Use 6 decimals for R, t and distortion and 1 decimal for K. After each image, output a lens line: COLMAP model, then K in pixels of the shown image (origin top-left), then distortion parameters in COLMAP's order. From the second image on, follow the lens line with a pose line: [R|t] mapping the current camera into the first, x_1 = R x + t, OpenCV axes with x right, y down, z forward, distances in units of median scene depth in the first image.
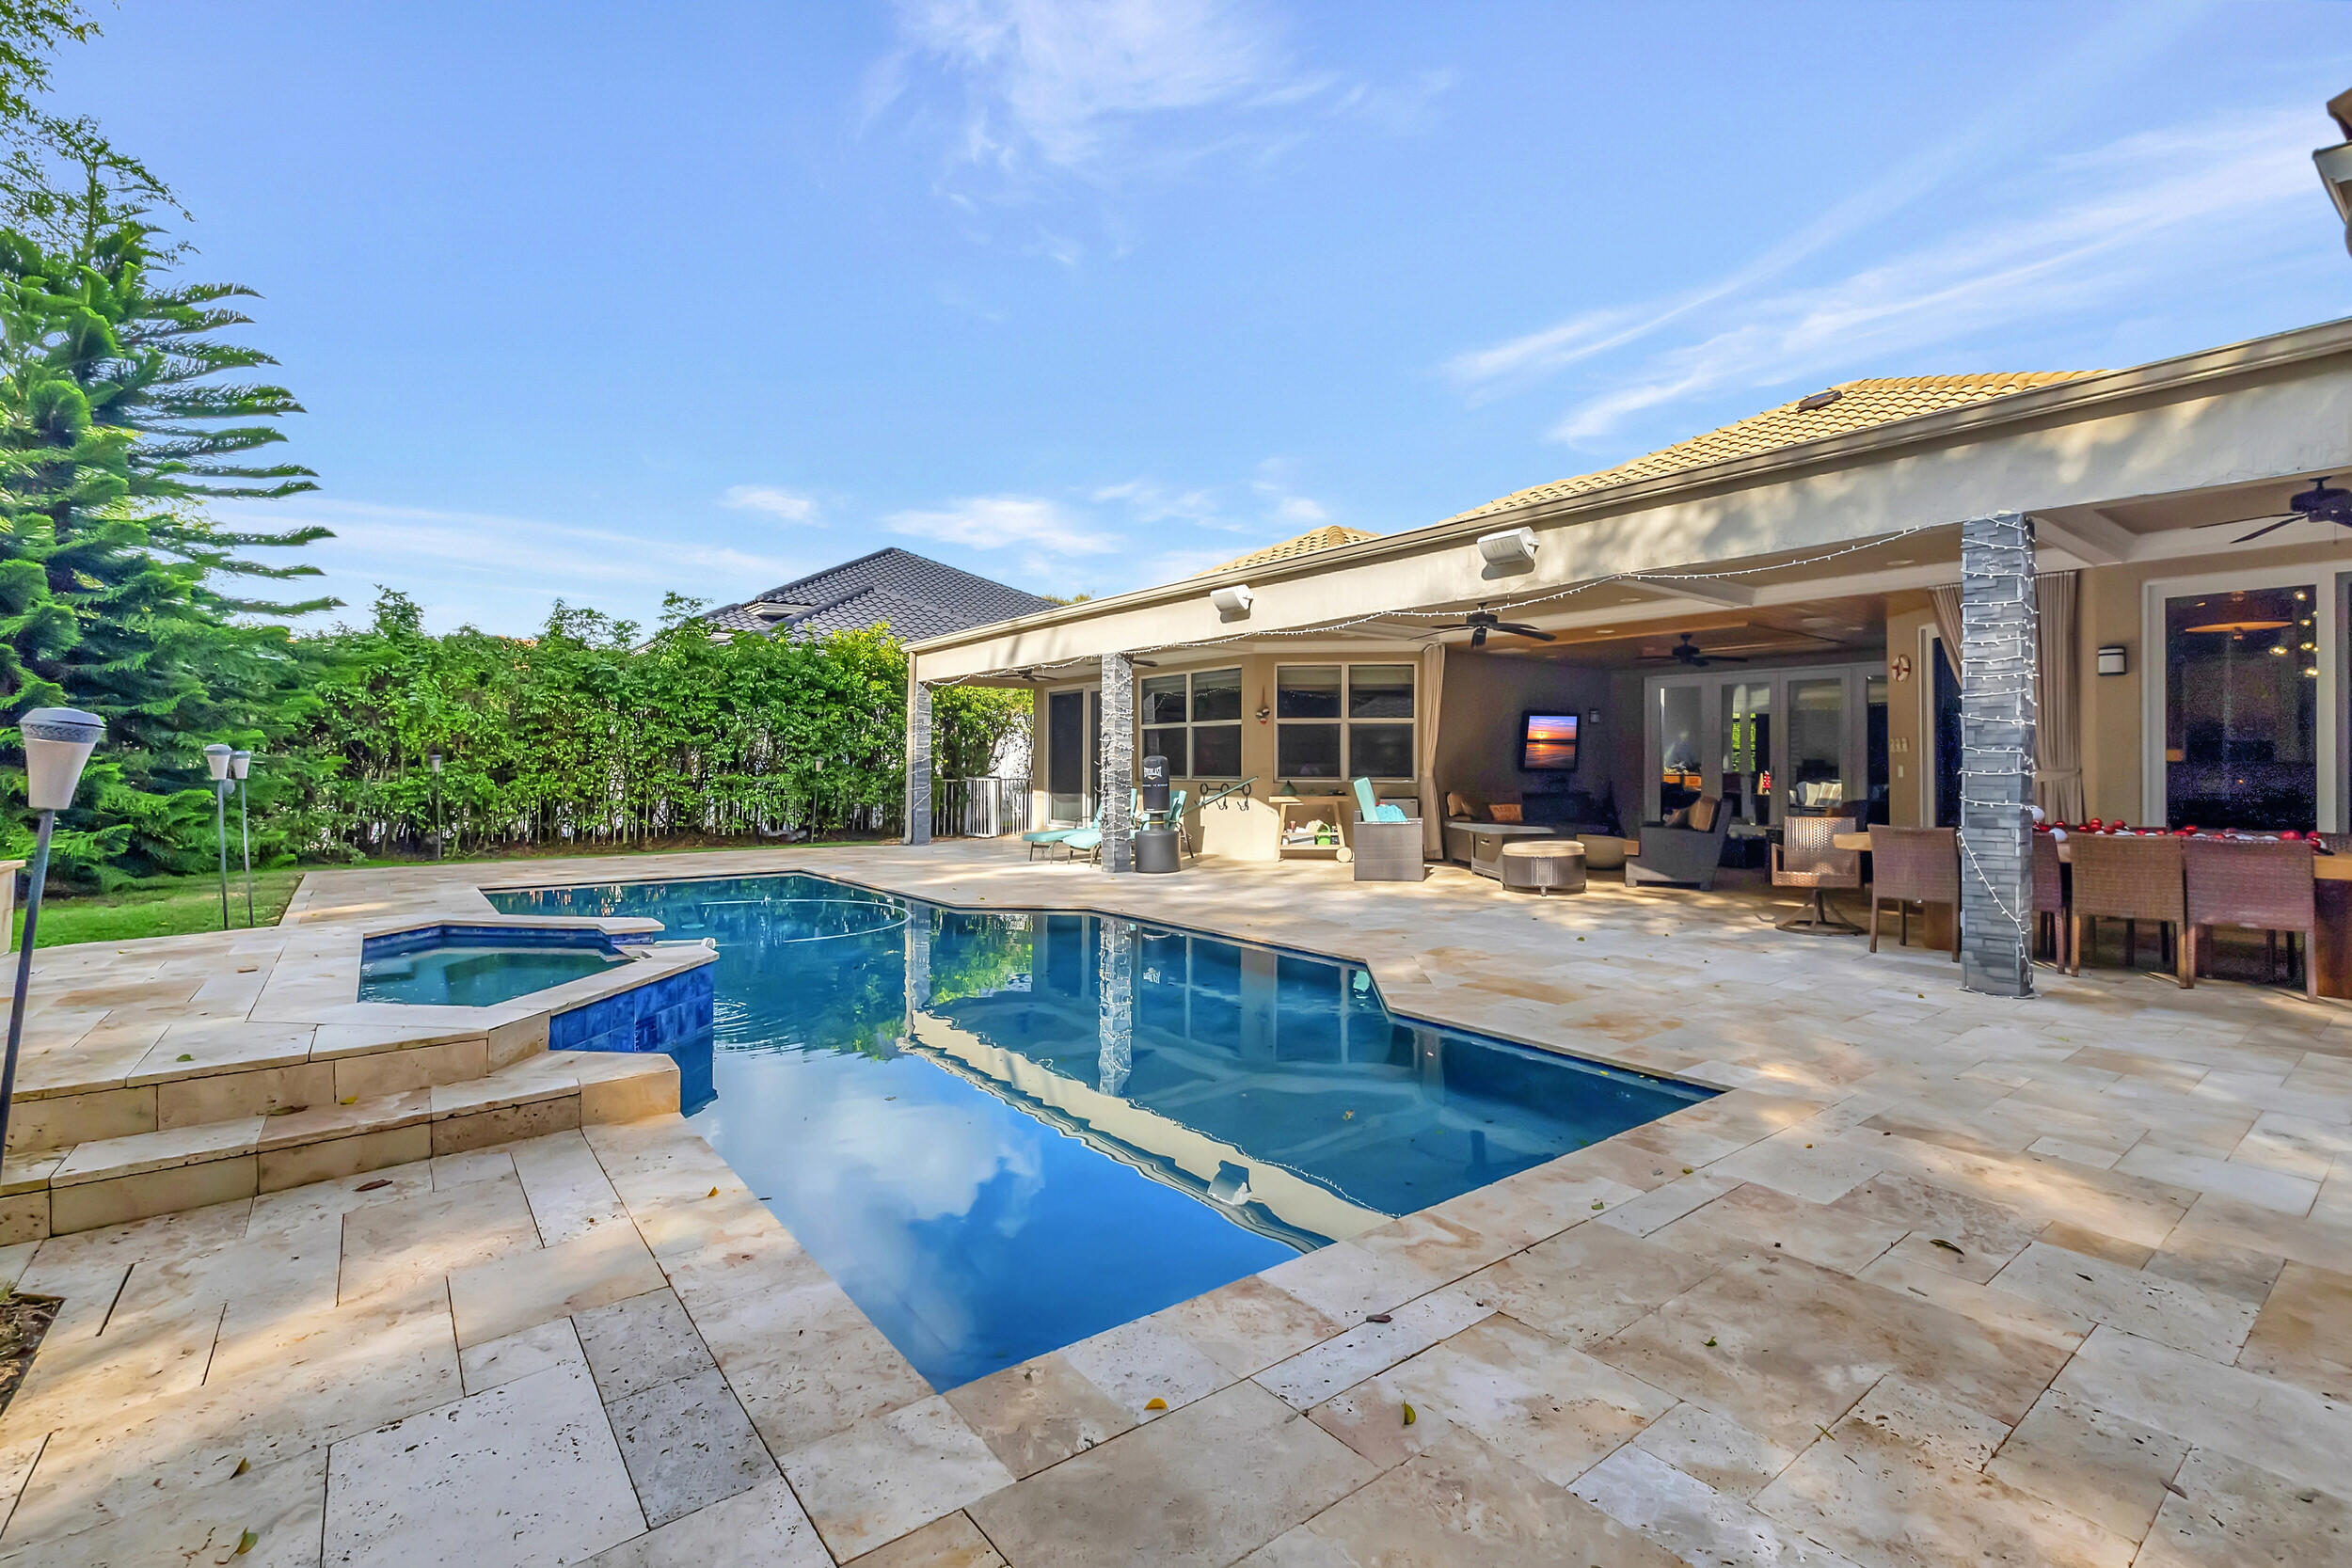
lens RADIAL K [[1043.7, 0, 1165.8], [0, 1043.7, 782.9], [0, 0, 1]] dist [-0.002846, -0.000882]
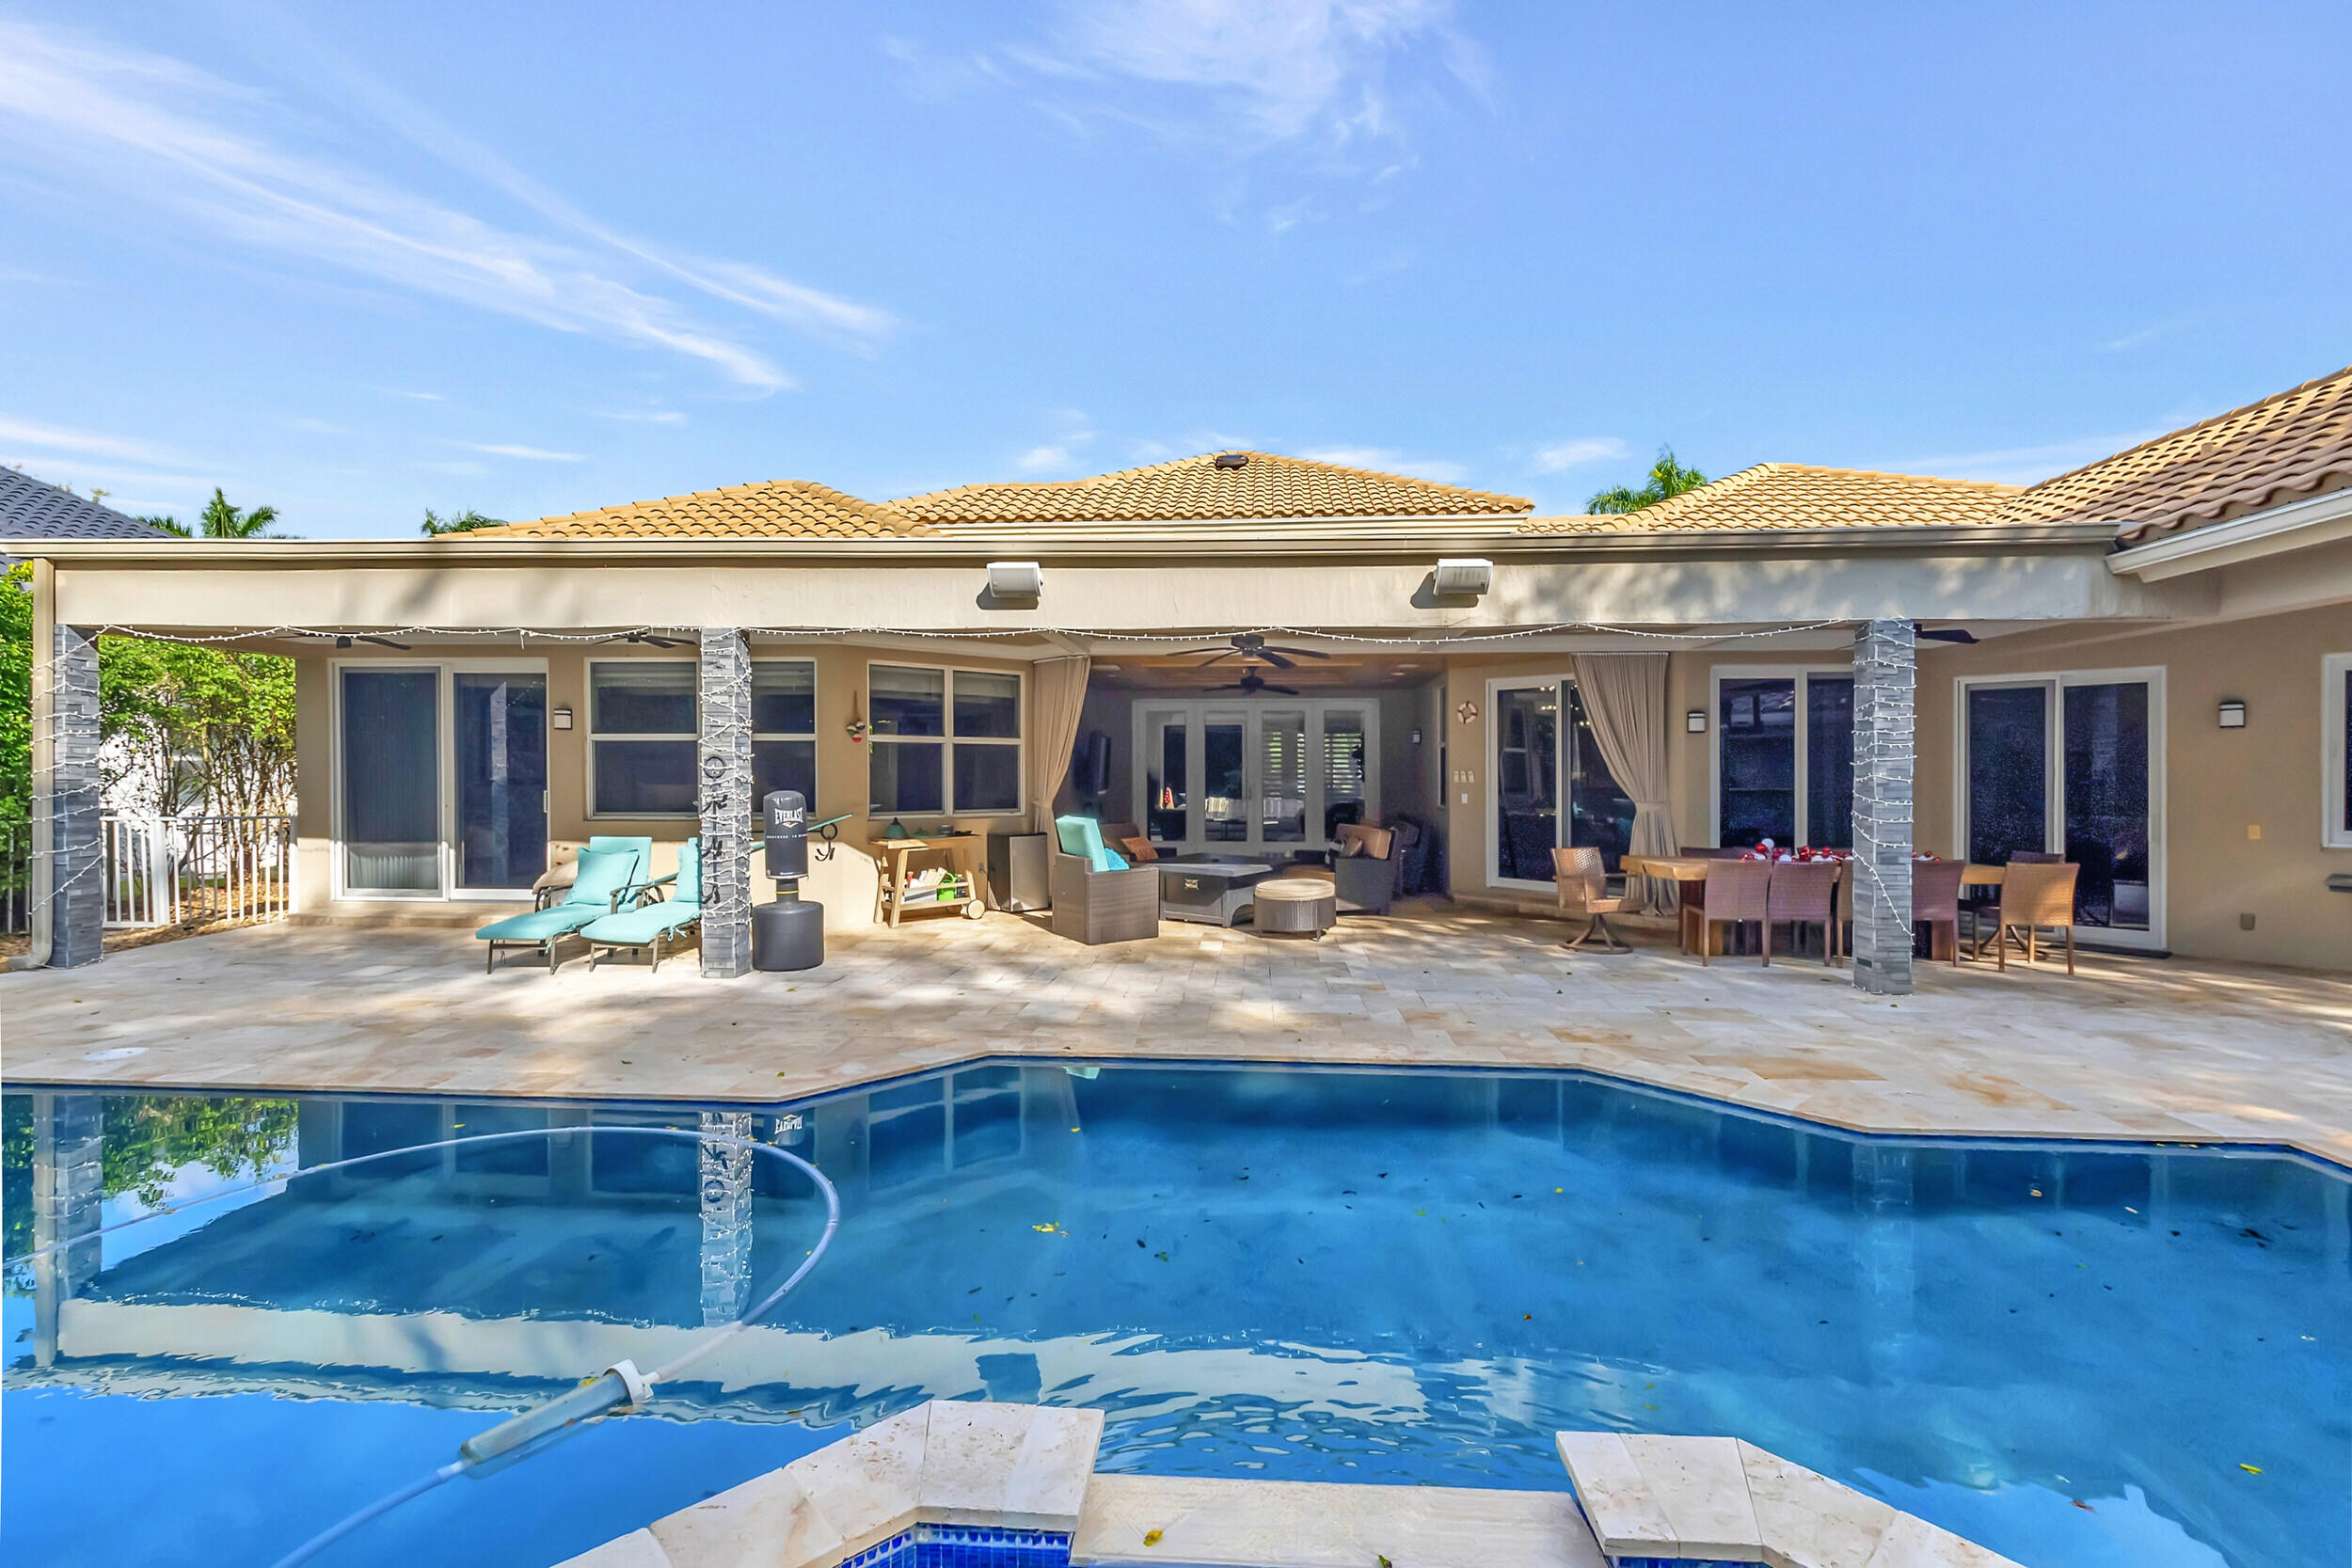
lens RADIAL K [[1043.7, 0, 1171.7], [0, 1043.7, 789.9], [0, 0, 1]] dist [-0.002846, -0.000882]
pose [[0.662708, -0.016129, 0.748704, -0.377287], [0.008875, 0.999867, 0.013683, -0.037037], [-0.748825, -0.002423, 0.662763, 0.414378]]
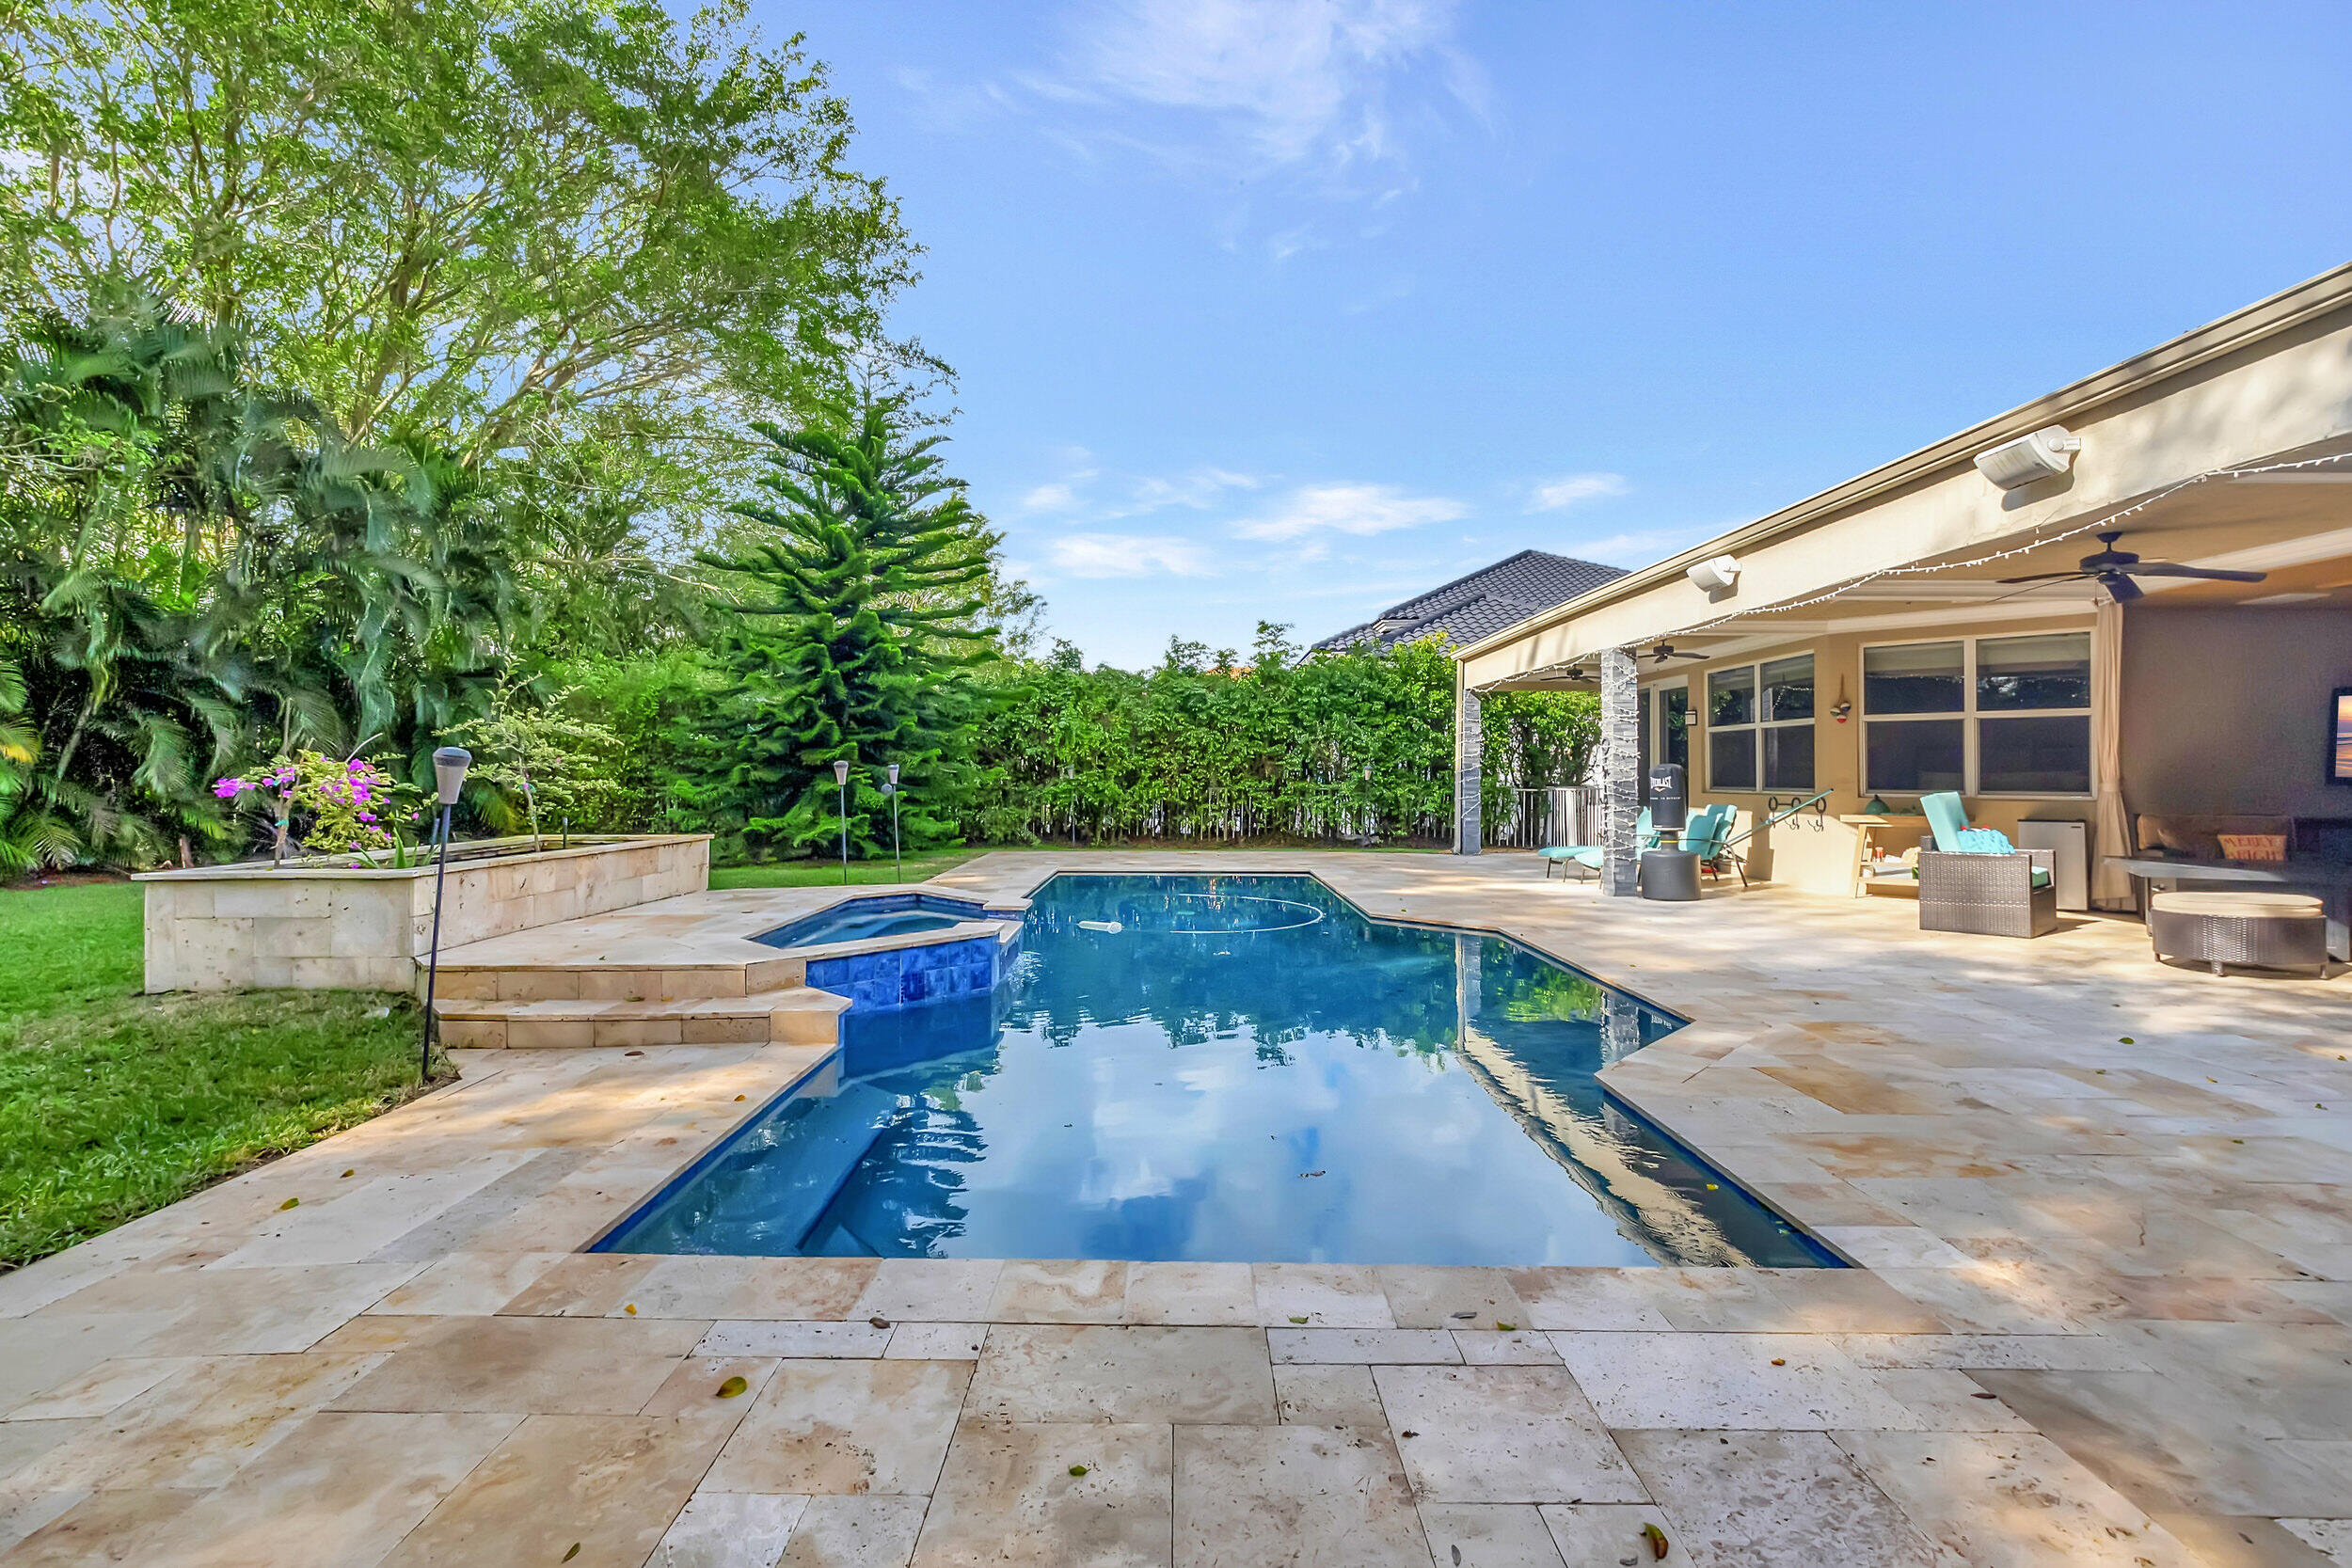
lens RADIAL K [[1043.7, 0, 1159.6], [0, 1043.7, 770.6], [0, 0, 1]] dist [-0.002846, -0.000882]
pose [[0.788321, -0.001891, -0.615261, 0.208017], [-0.010089, 0.999821, -0.016000, -0.002400], [0.615181, 0.018821, 0.788161, 0.070579]]
